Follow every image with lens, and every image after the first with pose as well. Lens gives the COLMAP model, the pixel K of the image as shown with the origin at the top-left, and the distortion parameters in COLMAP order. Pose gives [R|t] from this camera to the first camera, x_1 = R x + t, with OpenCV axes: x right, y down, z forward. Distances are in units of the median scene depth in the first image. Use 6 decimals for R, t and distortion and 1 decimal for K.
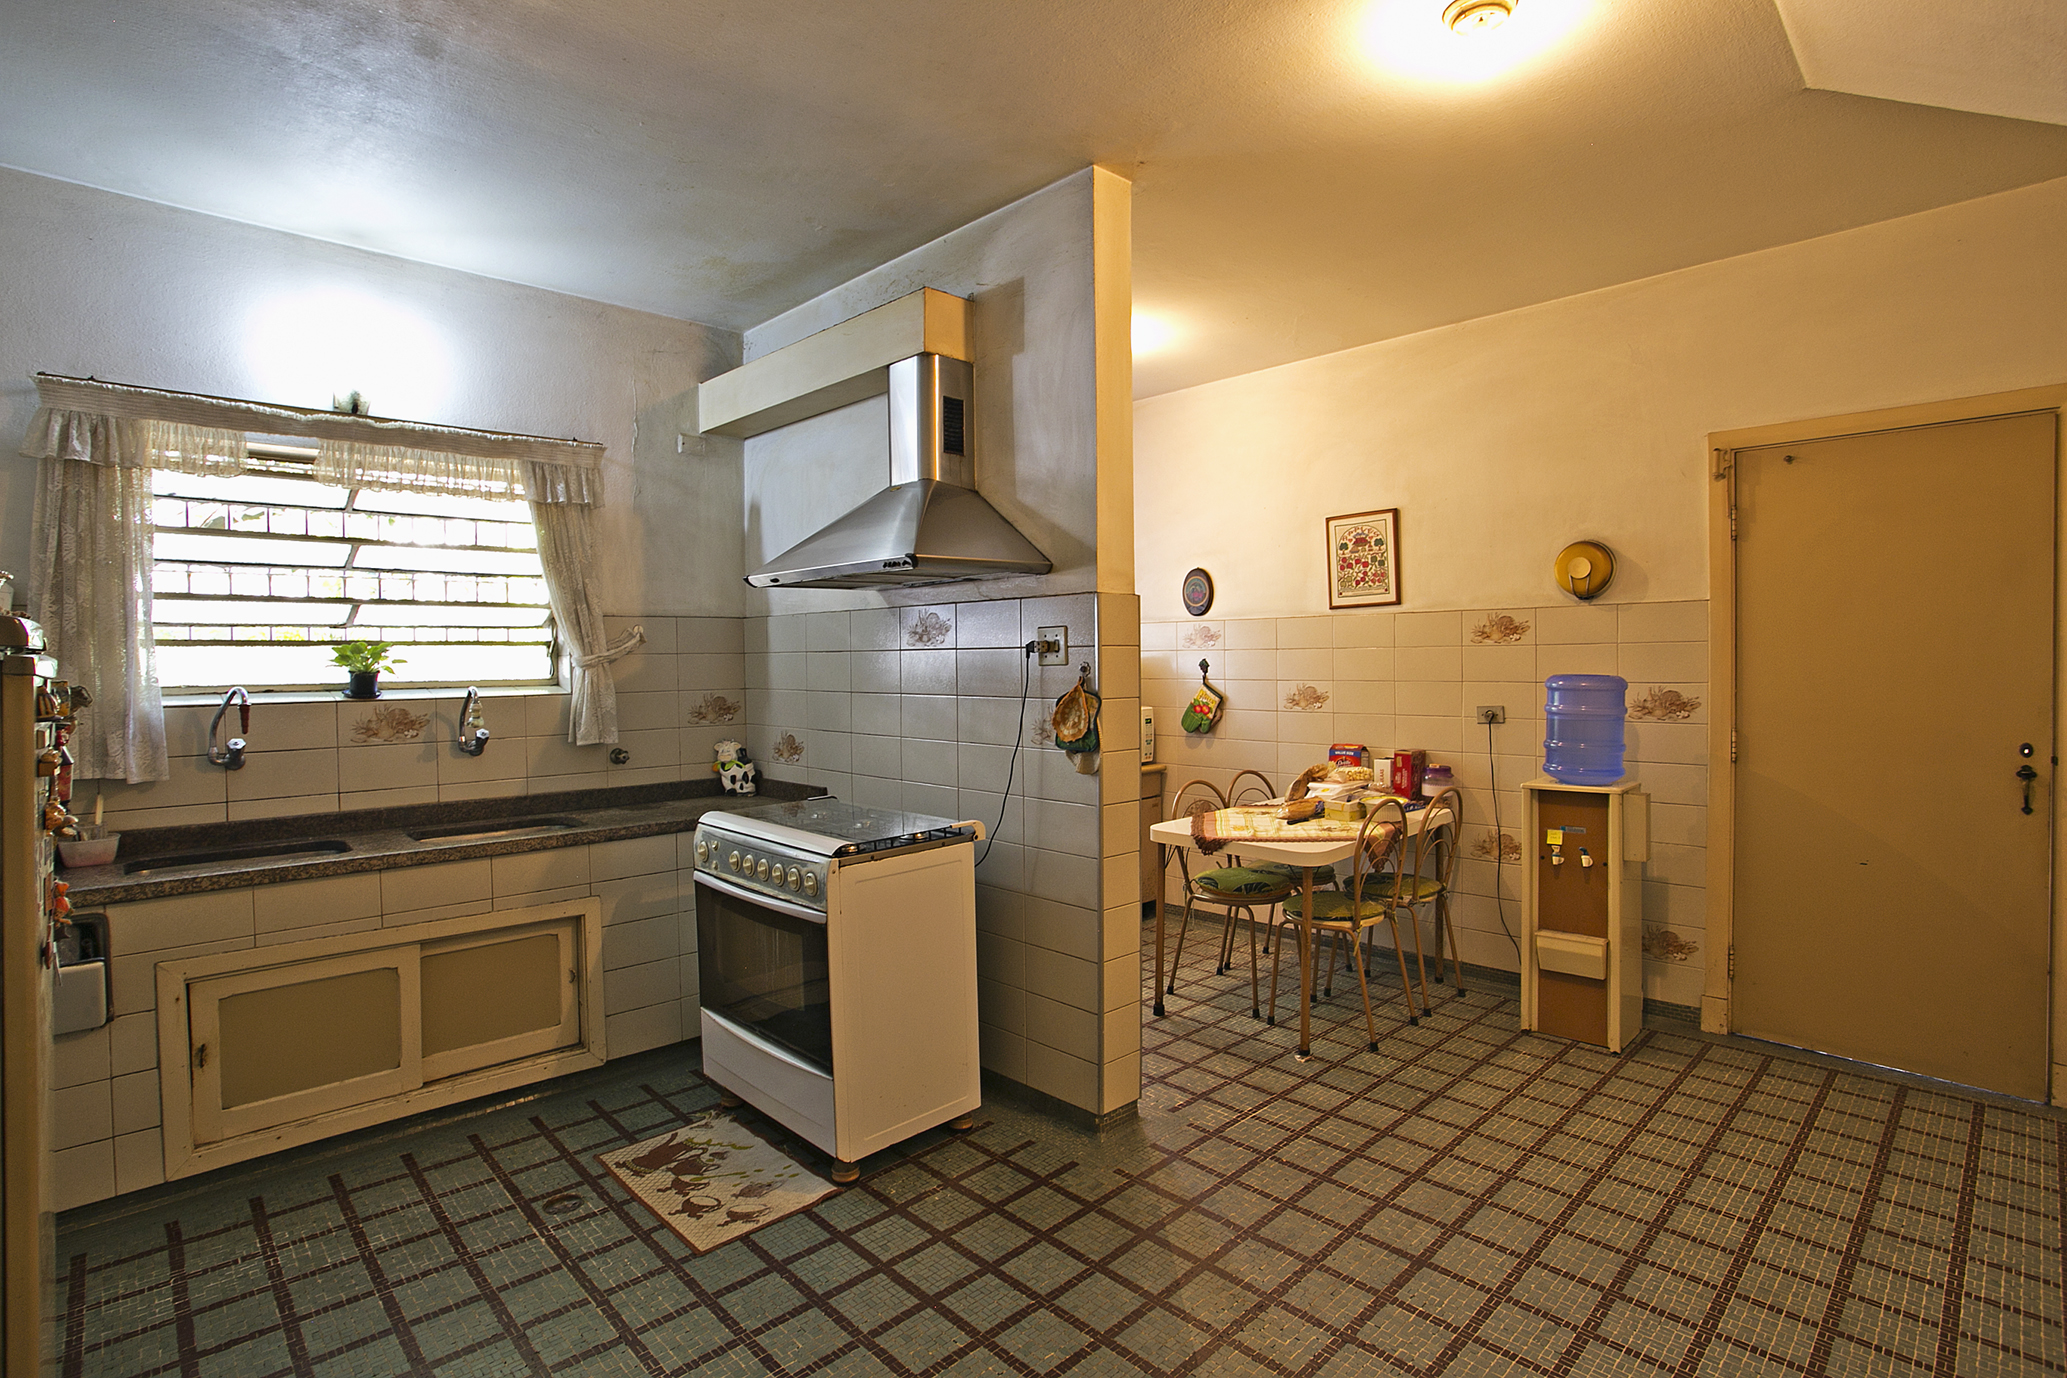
lens RADIAL K [[1009.9, 0, 1018.7], [0, 1009.9, 679.8], [0, 0, 1]] dist [-0.033503, 0.007054]
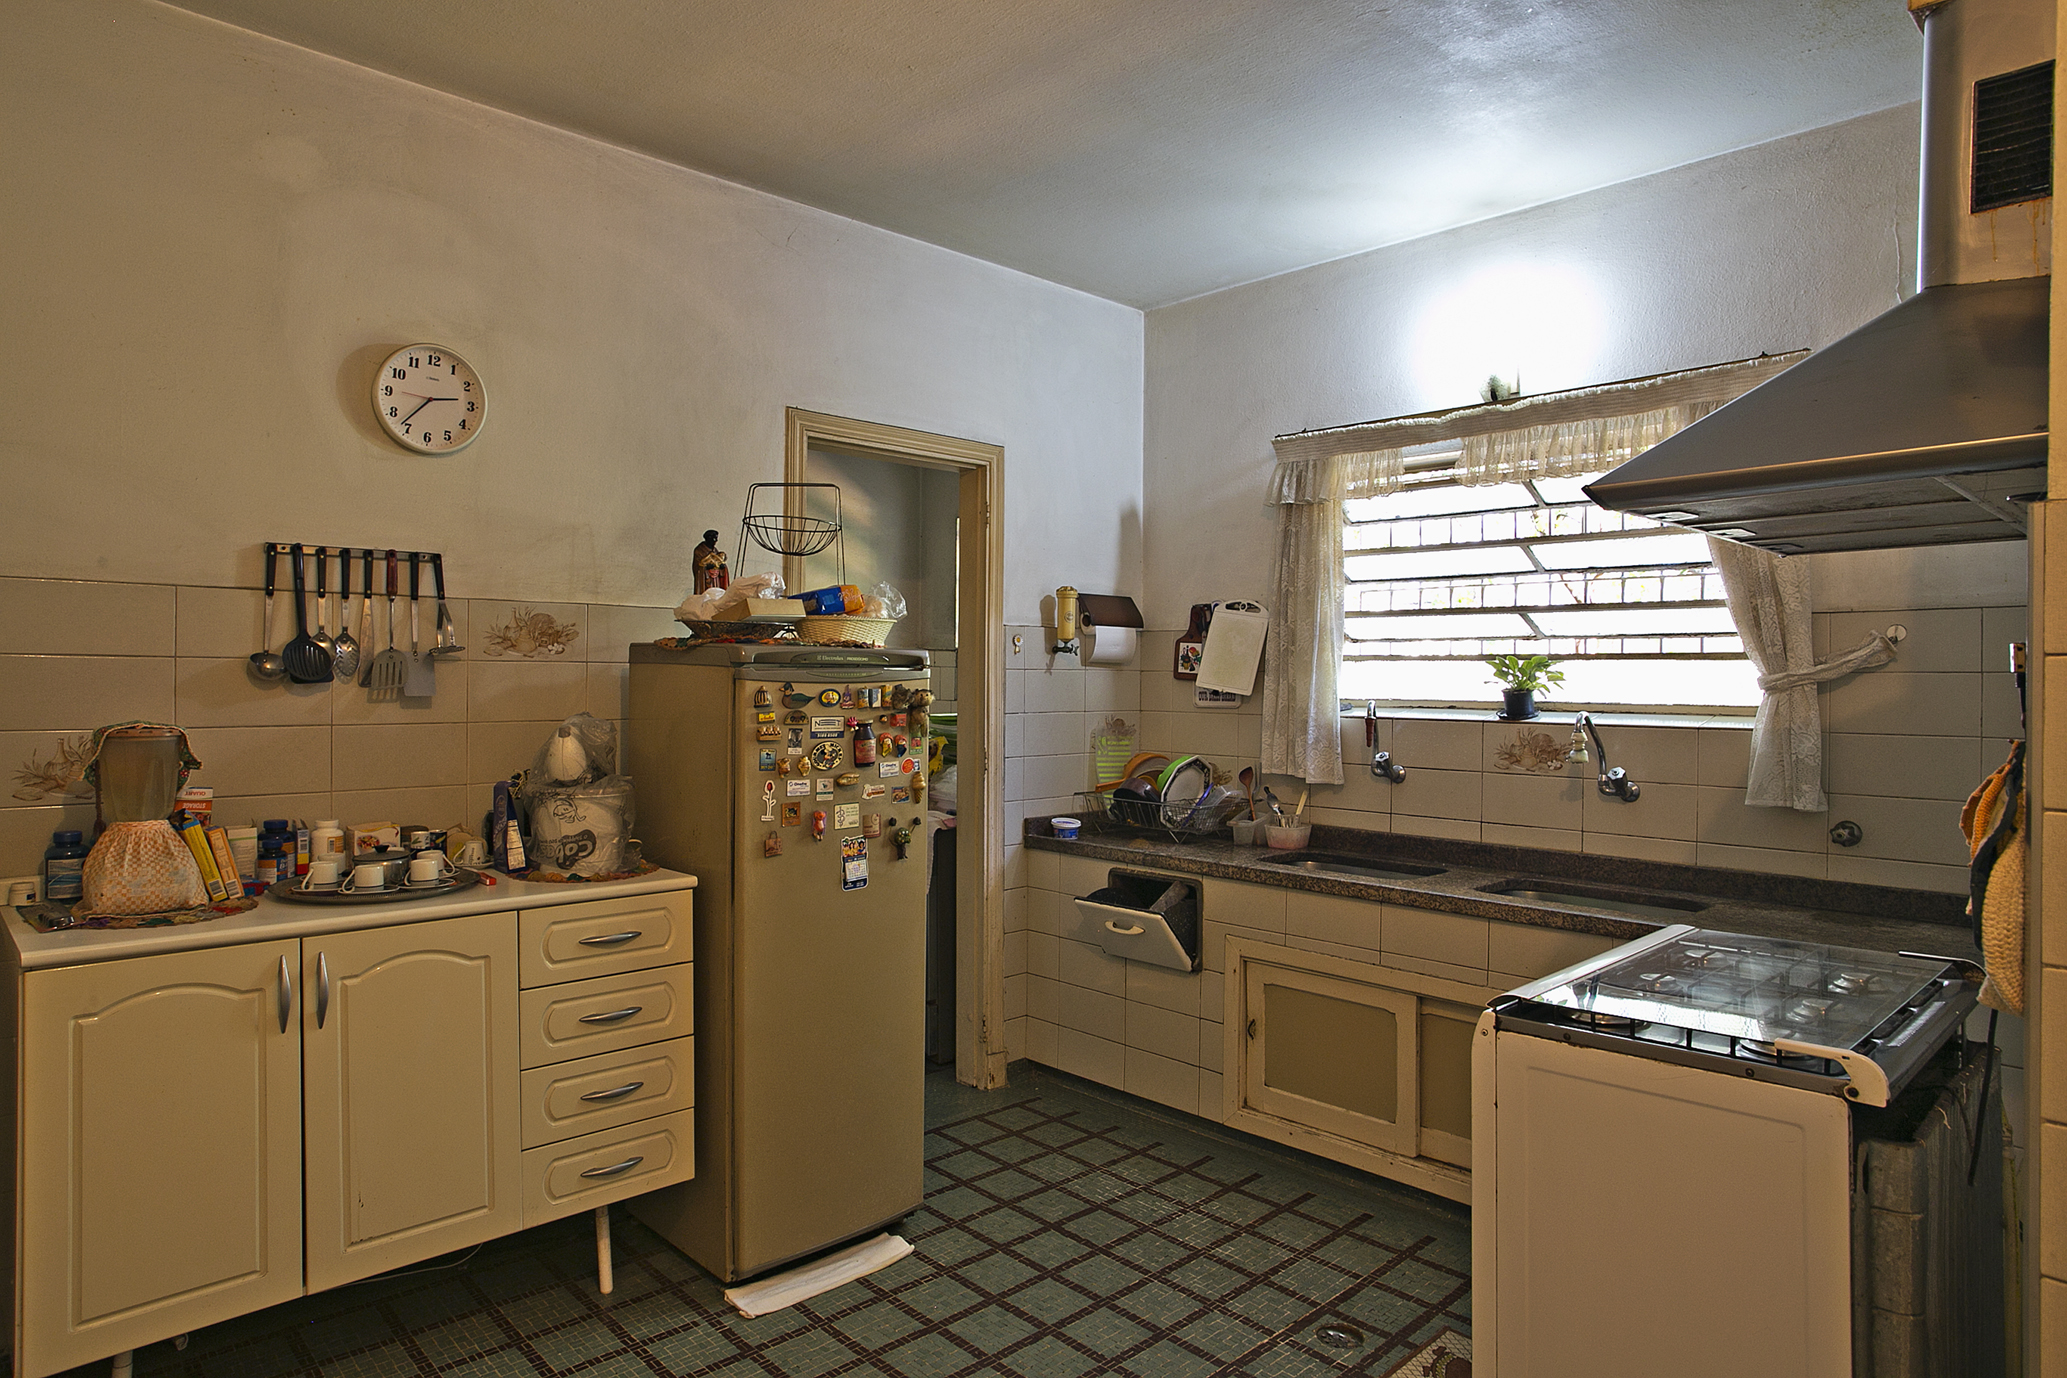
lens RADIAL K [[1233.4, 0, 1021.7], [0, 1233.4, 681.4], [0, 0, 1]] dist [-0.039655, -0.001007]
pose [[-0.016869, 0.015364, -0.999740, 0.459083], [-0.027846, 0.999487, 0.015830, -0.021408], [0.999470, 0.028106, -0.016432, 0.616152]]
